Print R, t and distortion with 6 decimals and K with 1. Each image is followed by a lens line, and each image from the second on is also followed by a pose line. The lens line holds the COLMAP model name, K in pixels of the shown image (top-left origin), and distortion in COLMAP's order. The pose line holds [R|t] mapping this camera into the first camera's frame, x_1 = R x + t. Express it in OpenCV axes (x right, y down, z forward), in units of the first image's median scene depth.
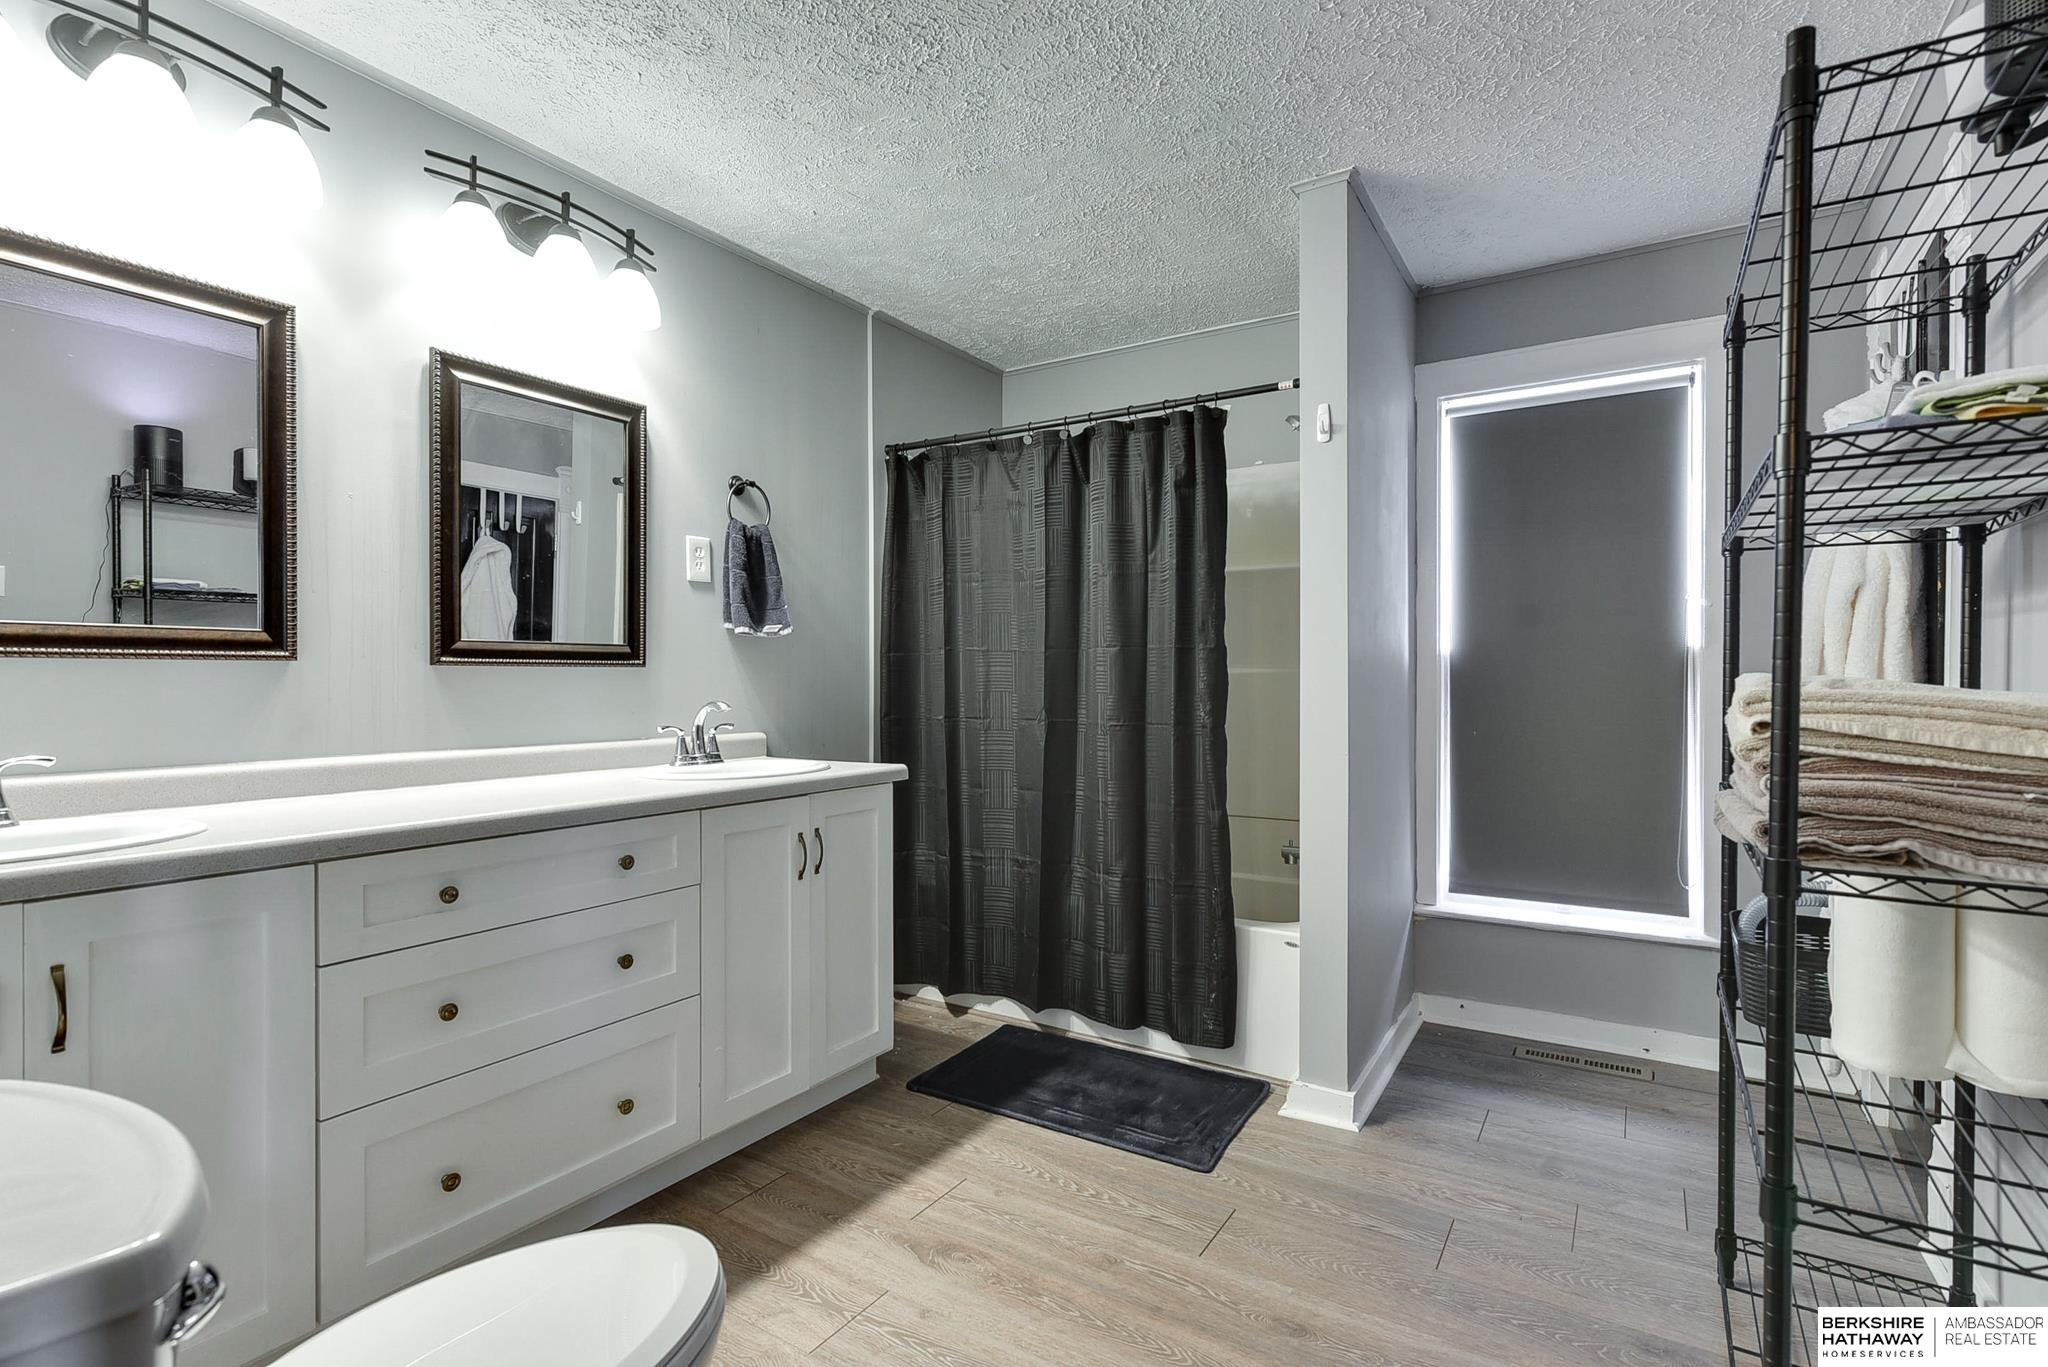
lens RADIAL K [[985.7, 0, 1022.3], [0, 985.7, 685.8], [0, 0, 1]] dist [-0.001234, -0.000364]
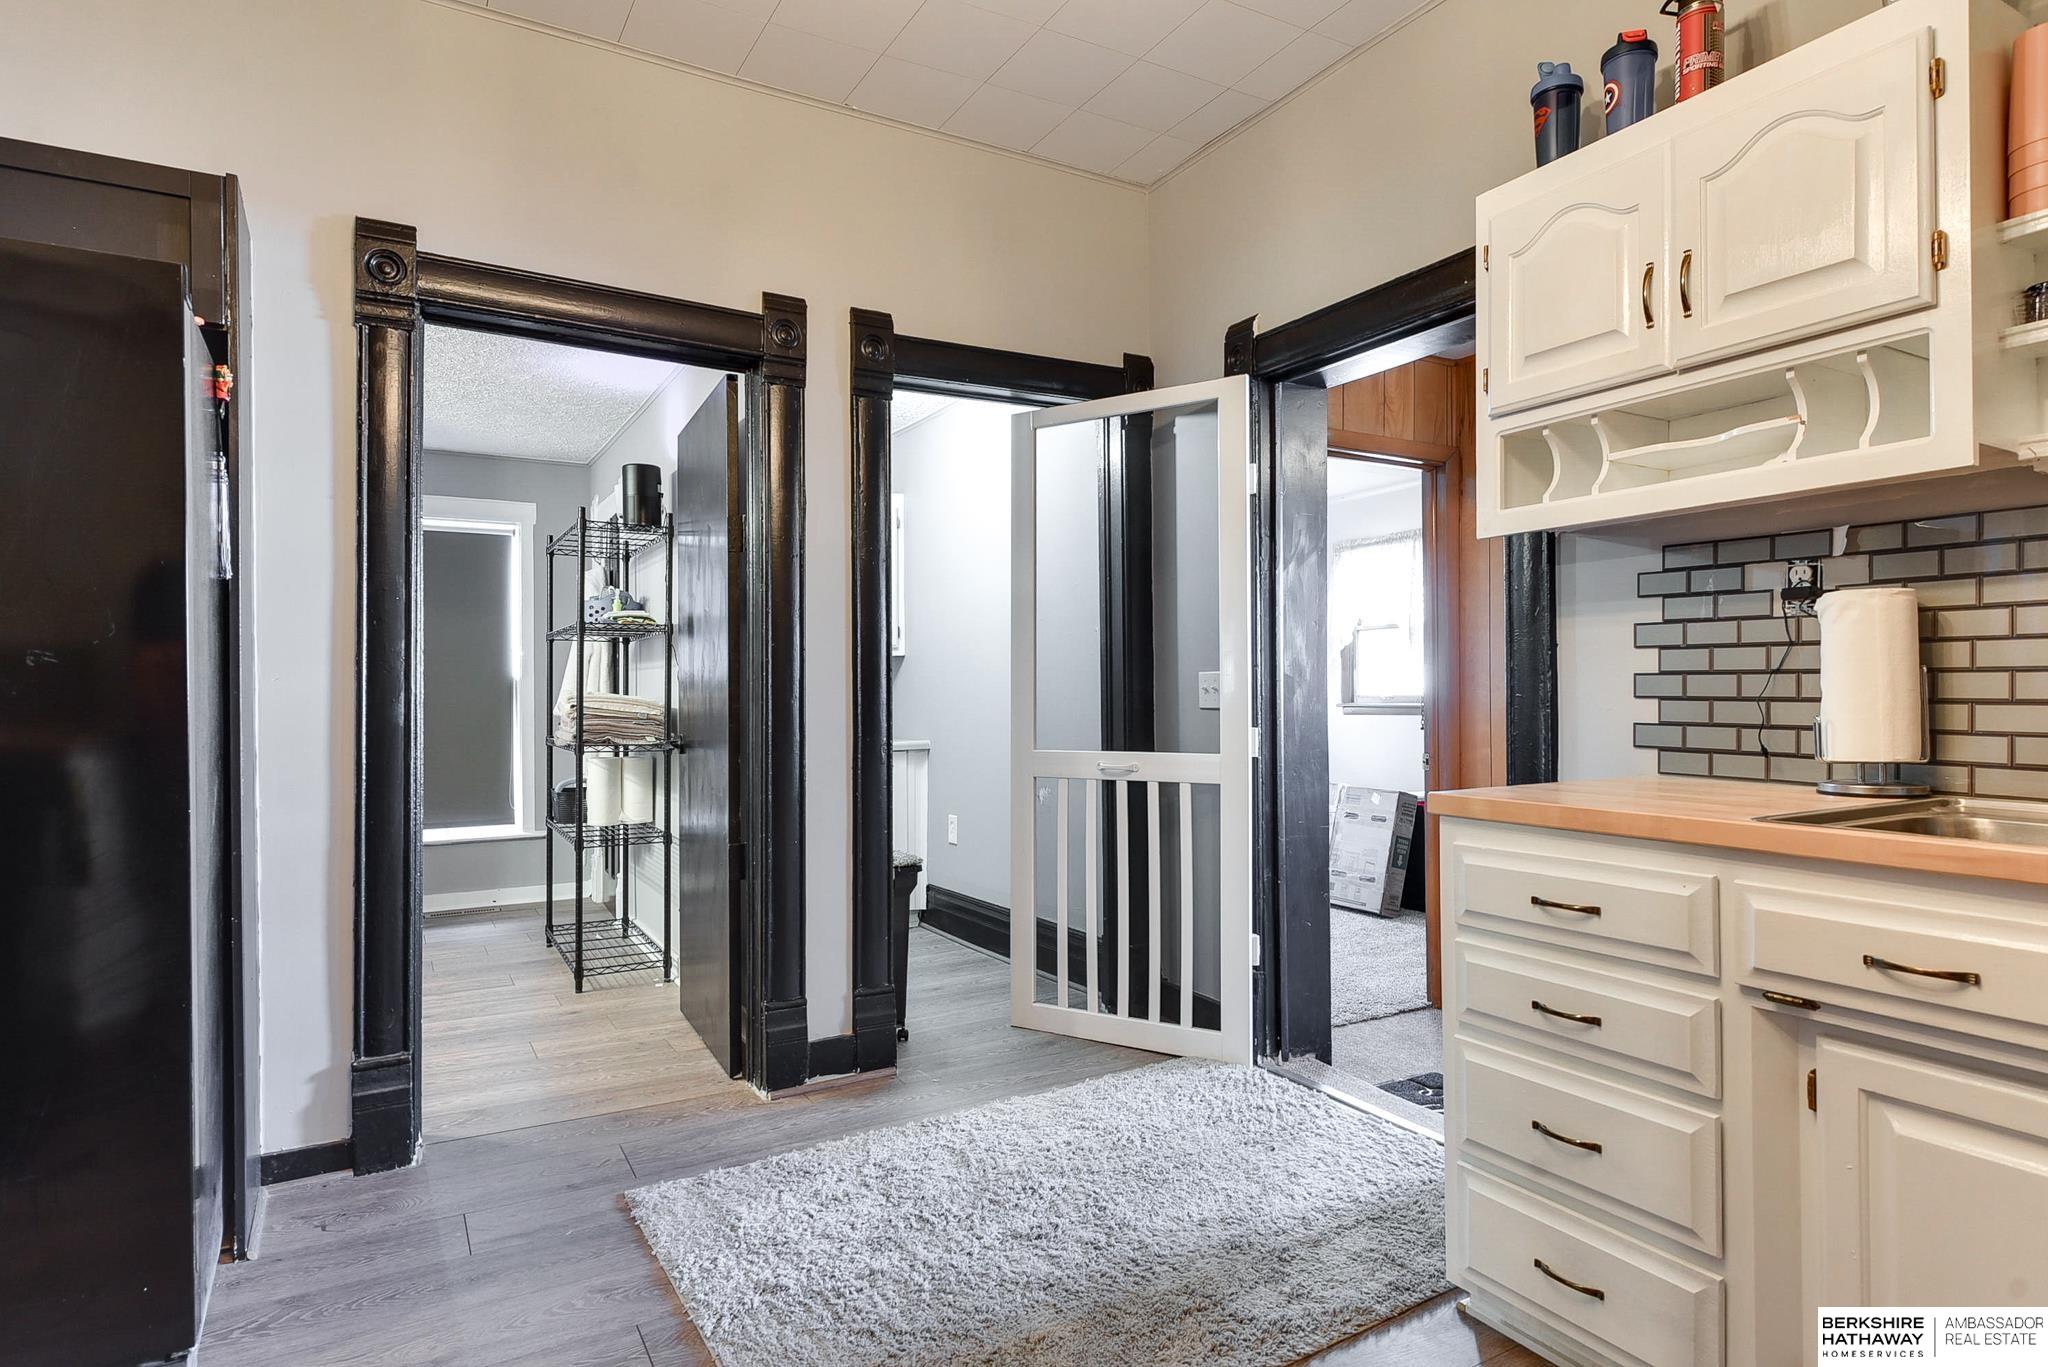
lens RADIAL K [[1121.5, 0, 1025.8], [0, 1121.5, 691.7], [0, 0, 1]] dist [0.002809, 0.000377]
pose [[0.465232, -0.005105, 0.885174, -1.929542], [0.013991, 0.999901, -0.001586, 0.017904], [-0.885078, 0.013122, 0.465258, -2.158645]]
